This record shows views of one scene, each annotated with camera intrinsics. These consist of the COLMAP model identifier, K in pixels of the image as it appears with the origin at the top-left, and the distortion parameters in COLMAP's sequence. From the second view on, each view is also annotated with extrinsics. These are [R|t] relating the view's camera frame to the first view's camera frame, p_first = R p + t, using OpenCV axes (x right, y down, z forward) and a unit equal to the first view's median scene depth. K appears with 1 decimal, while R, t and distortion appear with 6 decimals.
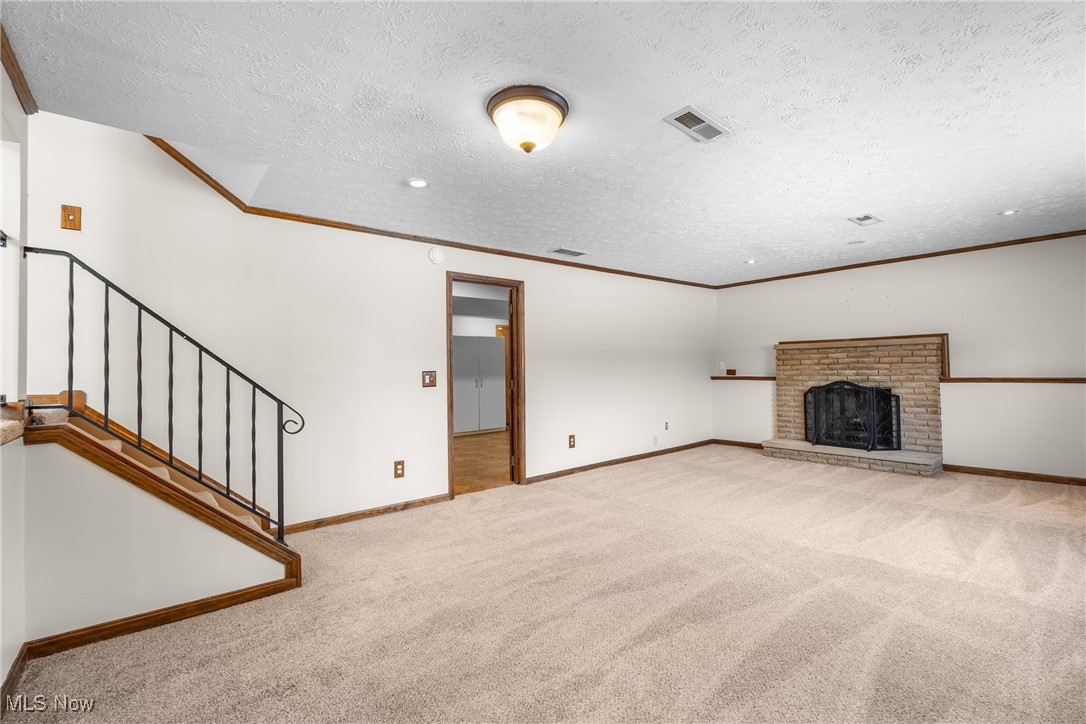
lens RADIAL K [[480.3, 0, 545.4], [0, 480.3, 355.8], [0, 0, 1]] dist [-0.002710, 0.000333]
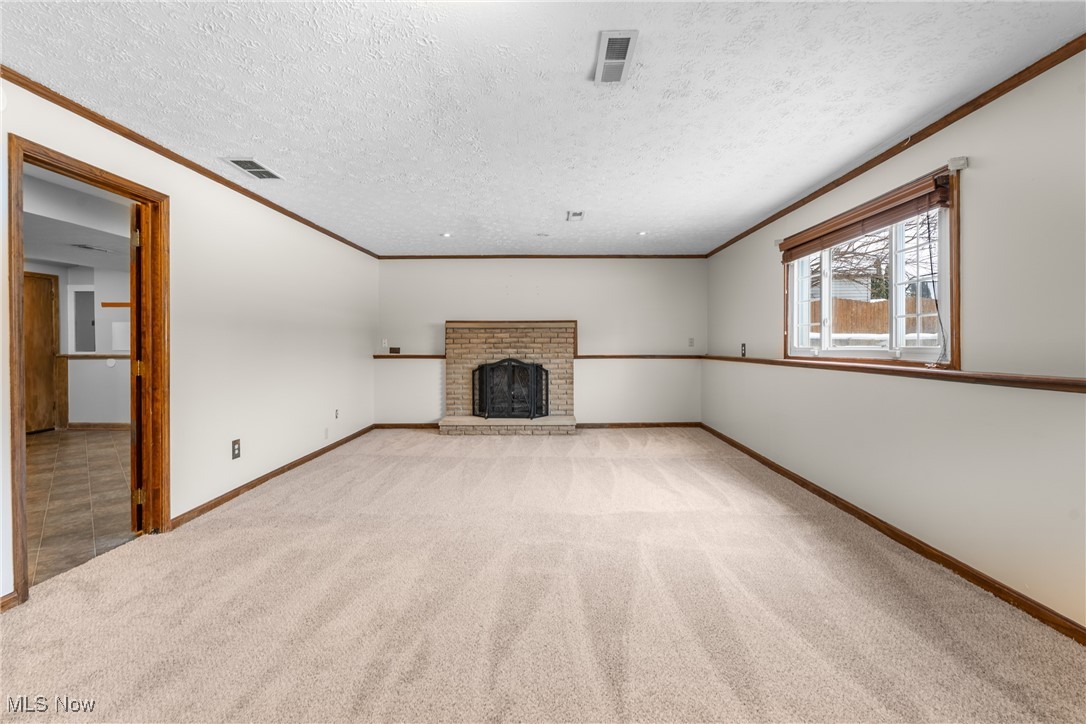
lens RADIAL K [[481.9, 0, 545.3], [0, 481.9, 349.2], [0, 0, 1]] dist [-0.004079, 0.000105]
pose [[0.648258, 0.008754, 0.761371, -0.184479], [-0.029408, 0.999476, 0.013547, 0.014105], [-0.760853, -0.031173, 0.648175, 0.229373]]
